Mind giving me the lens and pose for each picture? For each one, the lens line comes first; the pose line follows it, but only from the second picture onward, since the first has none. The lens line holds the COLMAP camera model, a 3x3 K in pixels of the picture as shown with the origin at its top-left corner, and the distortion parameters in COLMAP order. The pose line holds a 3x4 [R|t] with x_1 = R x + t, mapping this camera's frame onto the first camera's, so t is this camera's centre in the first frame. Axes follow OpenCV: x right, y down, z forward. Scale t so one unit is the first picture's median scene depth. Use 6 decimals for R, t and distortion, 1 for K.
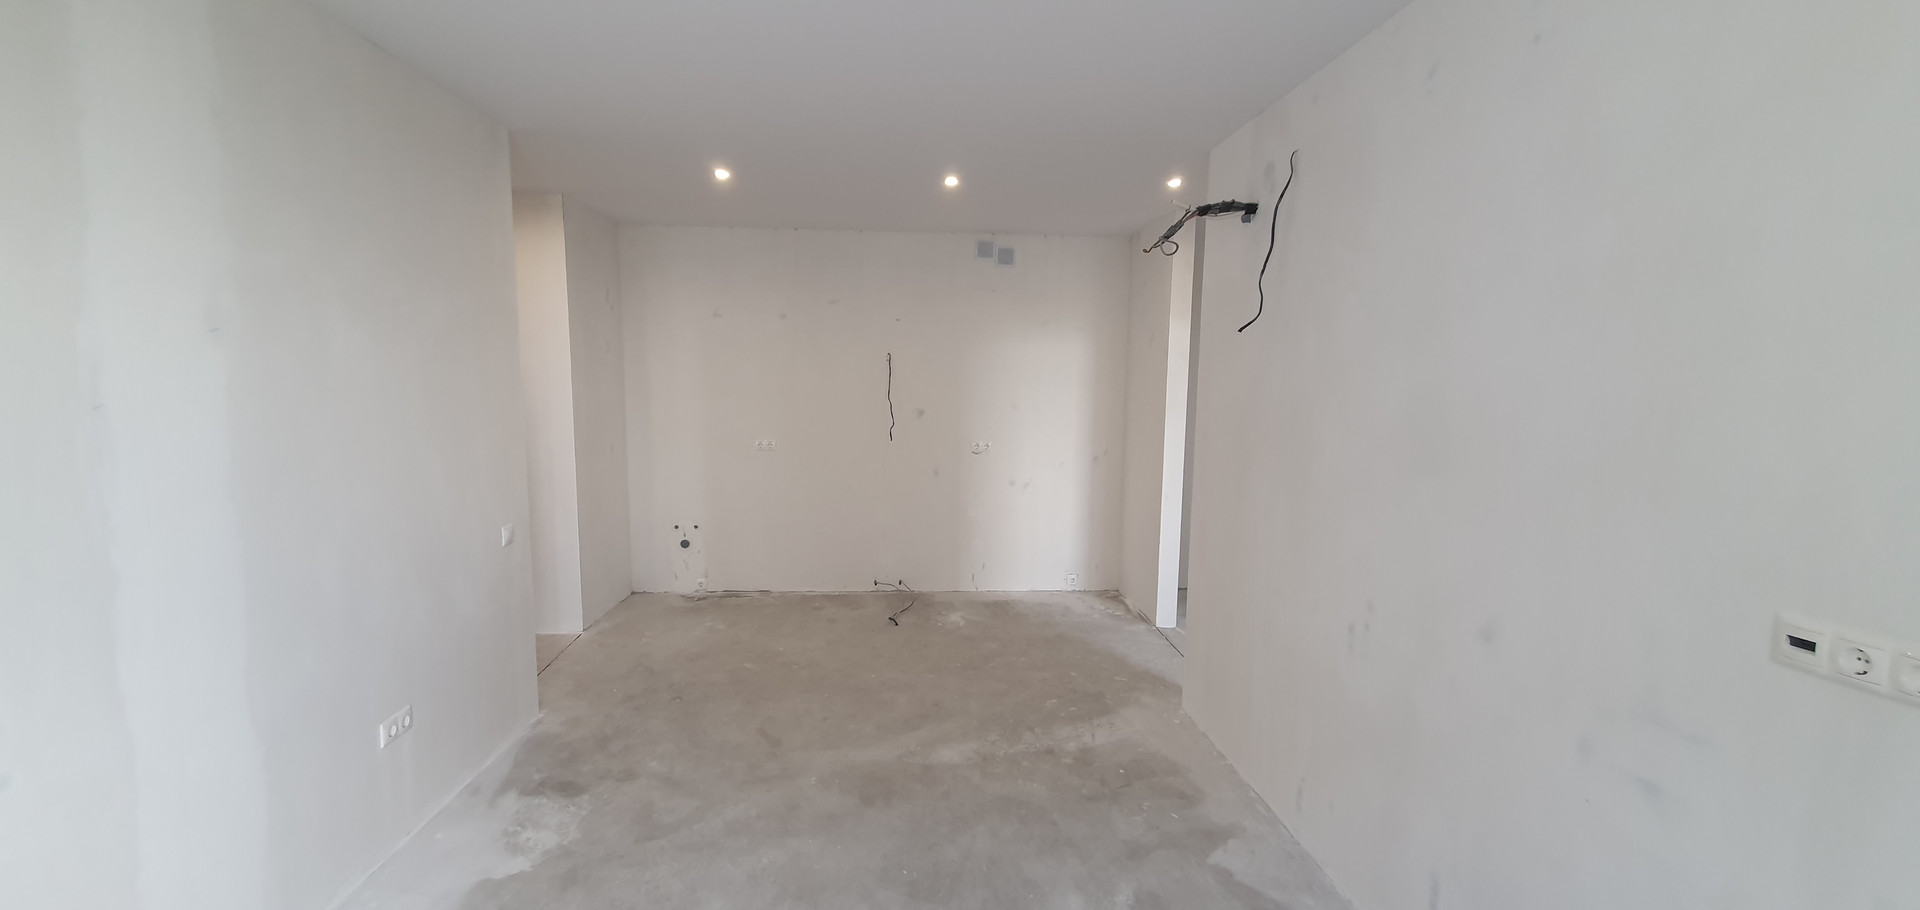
lens RADIAL K [[757.2, 0, 945.8], [0, 757.2, 456.5], [0, 0, 1]] dist [0.000862, -0.000009]
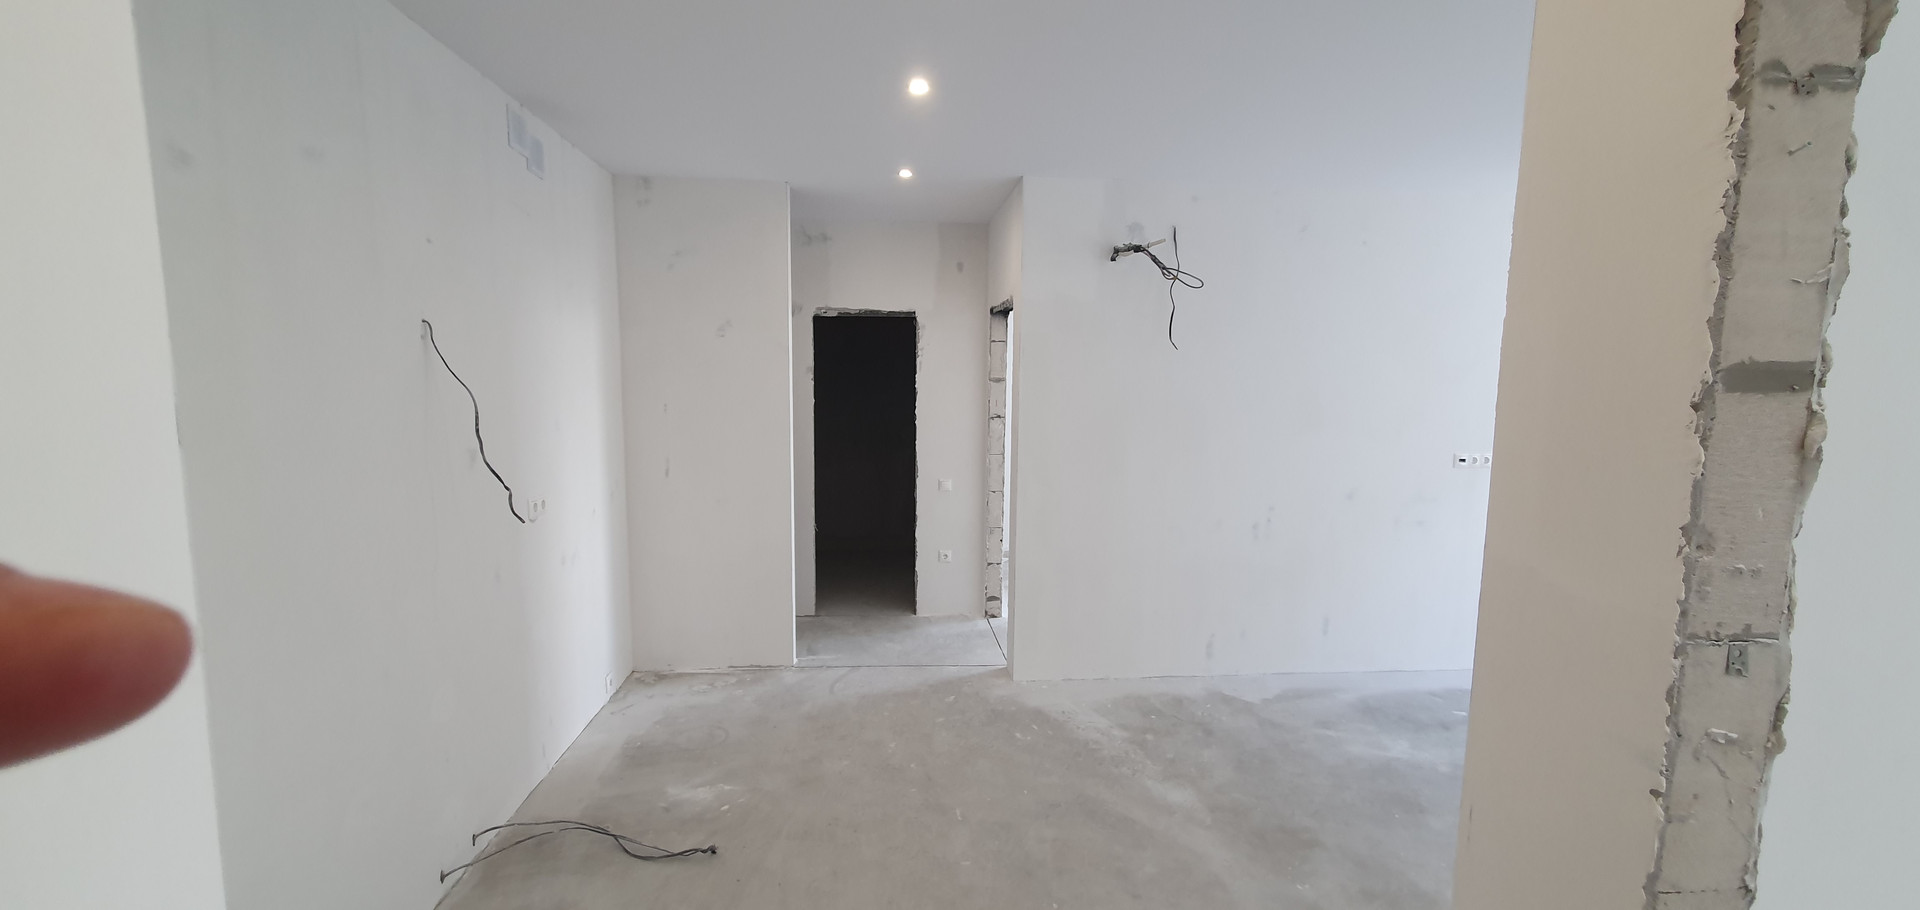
lens RADIAL K [[757.2, 0, 945.6], [0, 757.2, 455.4], [0, 0, 1]] dist [0.000862, -0.000009]
pose [[-0.022424, -0.110364, 0.993638, -0.839790], [0.093067, 0.989342, 0.111987, -0.141685], [-0.995407, 0.094986, -0.011914, 1.228532]]
